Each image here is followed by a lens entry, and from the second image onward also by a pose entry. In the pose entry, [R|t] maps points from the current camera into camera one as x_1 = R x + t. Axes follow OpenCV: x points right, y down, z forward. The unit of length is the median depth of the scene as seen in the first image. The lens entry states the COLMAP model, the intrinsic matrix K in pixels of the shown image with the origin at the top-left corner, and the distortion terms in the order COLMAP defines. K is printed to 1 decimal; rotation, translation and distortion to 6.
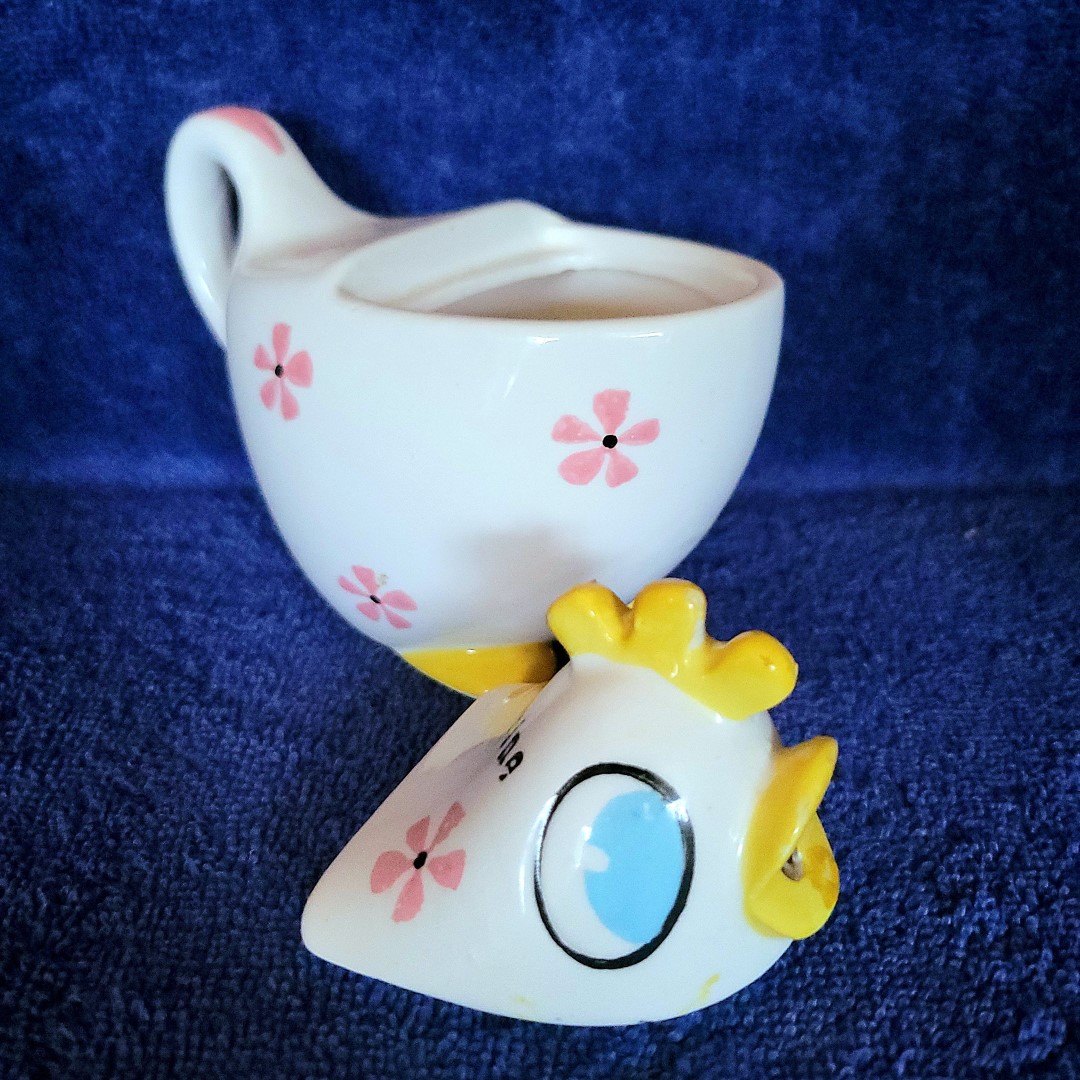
lens RADIAL K [[1140.2, 0, 553.5], [0, 1140.2, 528.8], [0, 0, 1]] dist [-0.004077, 0.000000]
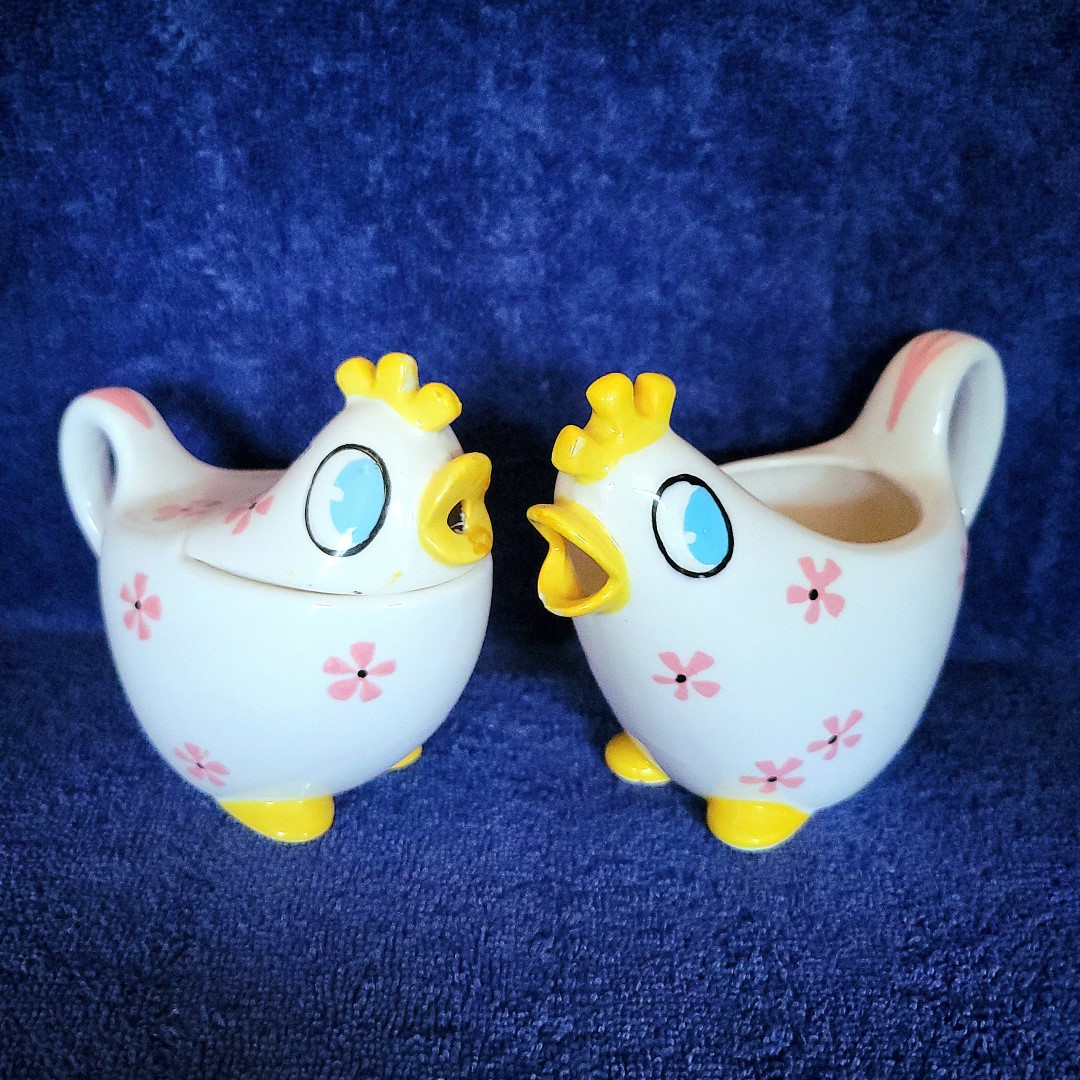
lens RADIAL K [[1140.2, 0, 542.3], [0, 1140.2, 528.6], [0, 0, 1]] dist [-0.004077, 0.000000]
pose [[0.998369, 0.032837, 0.046707, -0.007852], [-0.029632, 0.997263, -0.067735, -0.127752], [-0.048803, 0.066240, 0.996609, -0.504028]]
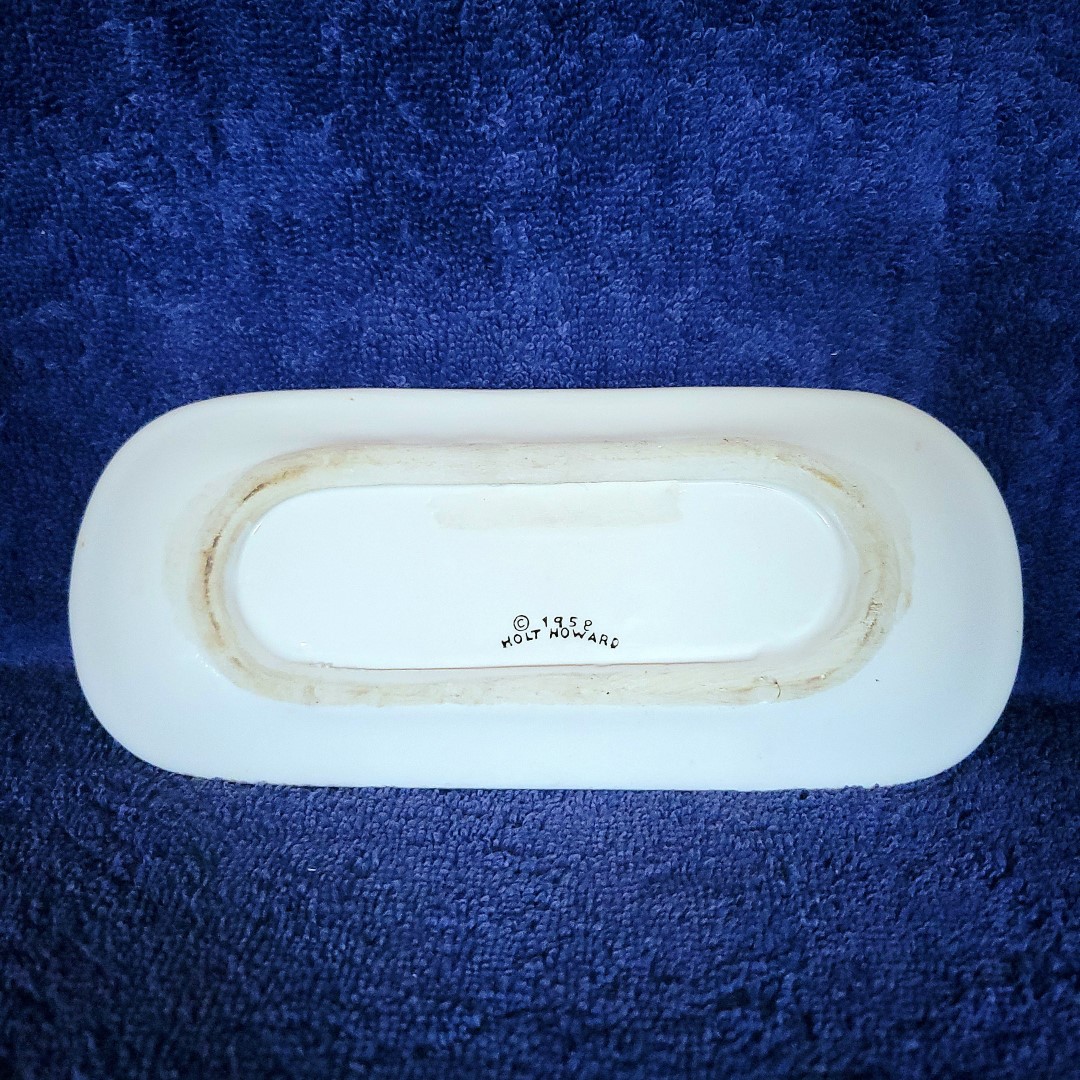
lens RADIAL K [[1140.2, 0, 550.0], [0, 1140.2, 531.1], [0, 0, 1]] dist [-0.004077, 0.000000]
pose [[0.999561, 0.025857, -0.014470, 0.082675], [-0.027698, 0.988854, -0.146286, -0.038934], [0.010526, 0.146623, 0.989136, -0.043272]]
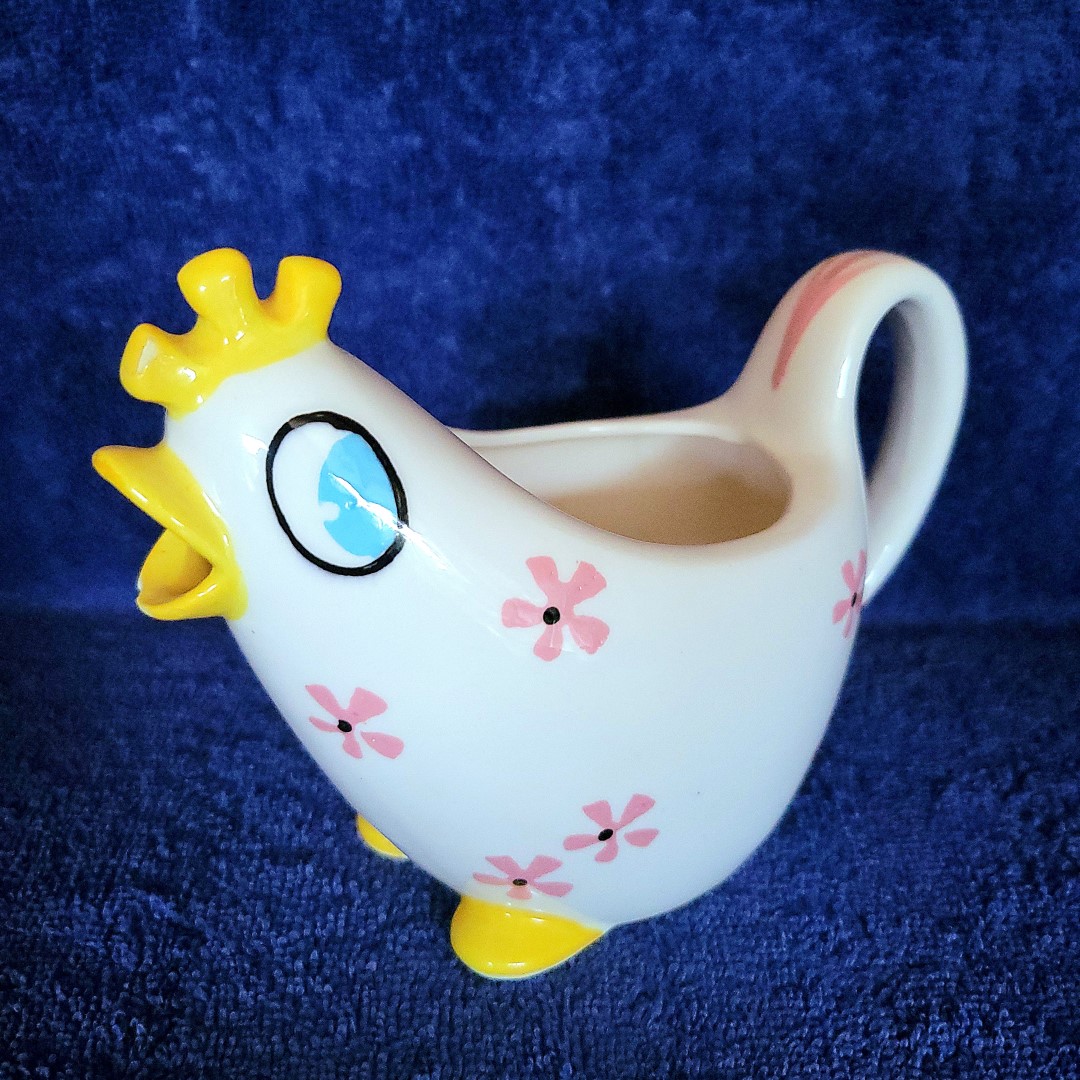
lens RADIAL K [[1140.2, 0, 537.4], [0, 1140.2, 532.5], [0, 0, 1]] dist [-0.004077, 0.000000]
pose [[0.998453, 0.013015, 0.054052, -0.087261], [-0.010616, 0.998956, -0.044437, -0.105655], [-0.054574, 0.043794, 0.997549, -0.147402]]
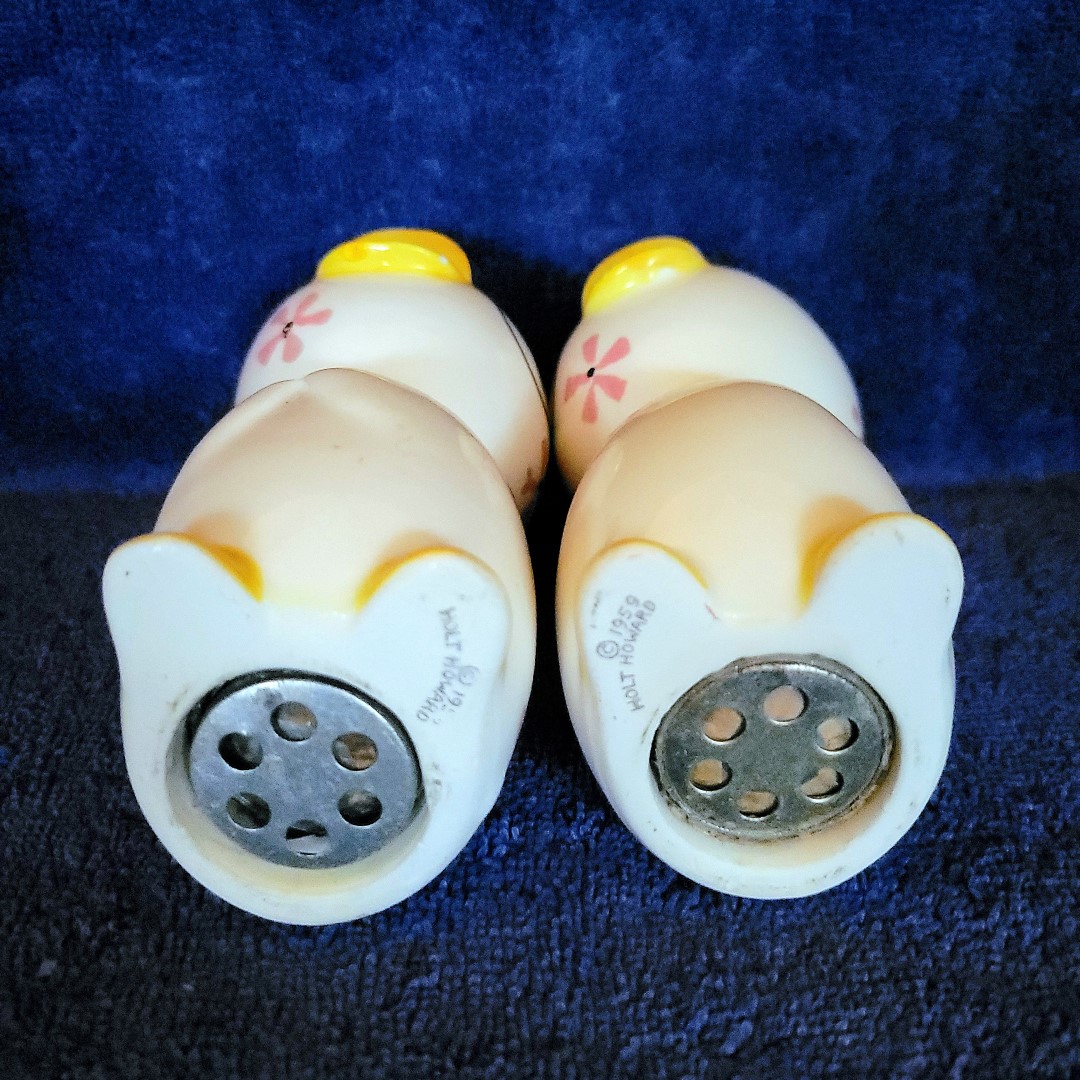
lens RADIAL K [[1140.2, 0, 549.6], [0, 1140.2, 534.9], [0, 0, 1]] dist [-0.004077, 0.000000]
pose [[0.998182, -0.015636, 0.058205, -0.074622], [0.015077, 0.999836, 0.010037, -0.012852], [-0.058352, -0.009141, 0.998254, 0.018778]]
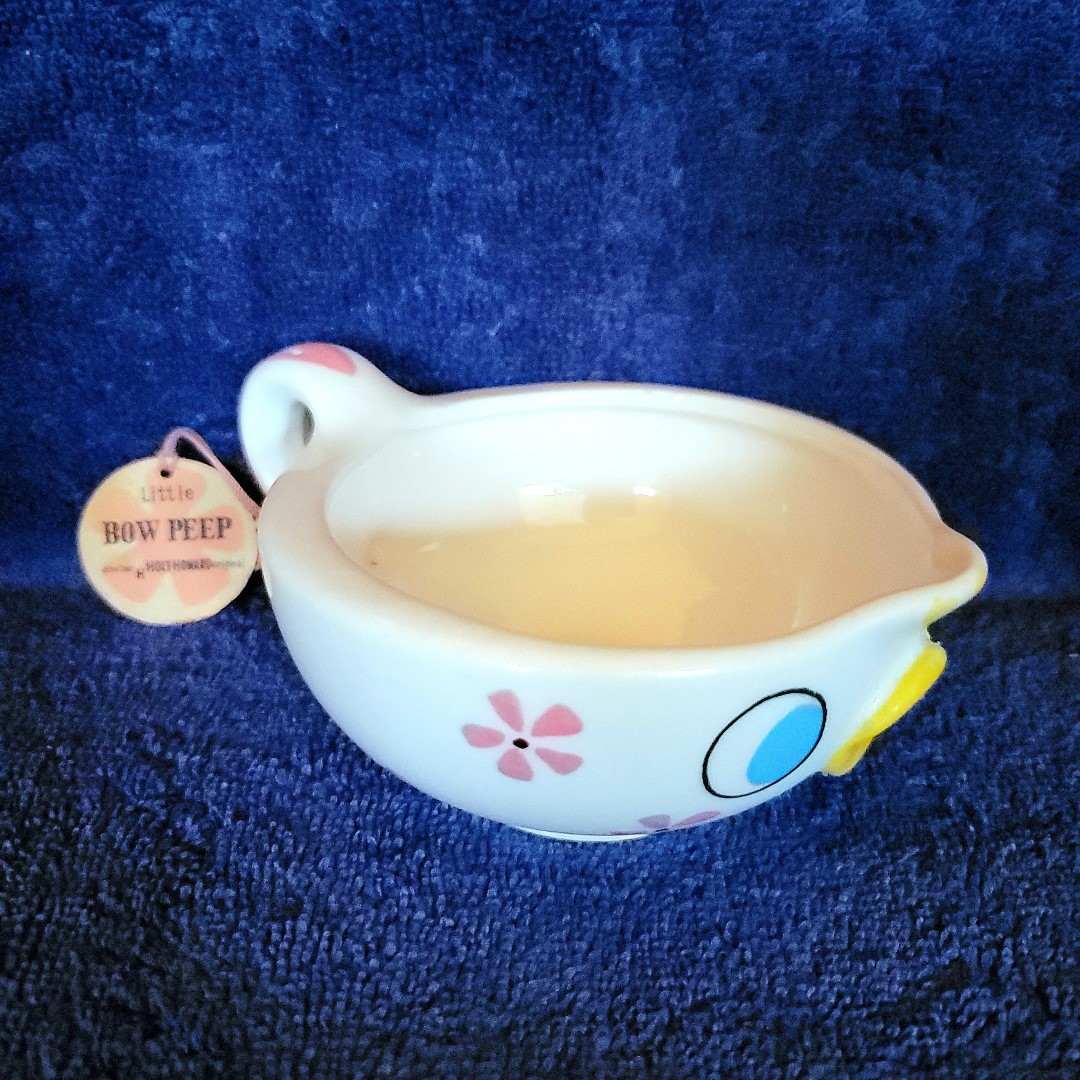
lens RADIAL K [[1140.2, 0, 549.4], [0, 1140.2, 532.5], [0, 0, 1]] dist [-0.004077, 0.000000]
pose [[0.998712, 0.005668, 0.050412, -0.105578], [-0.004658, 0.999786, -0.020141, -0.097900], [-0.050516, 0.019880, 0.998525, 0.145827]]
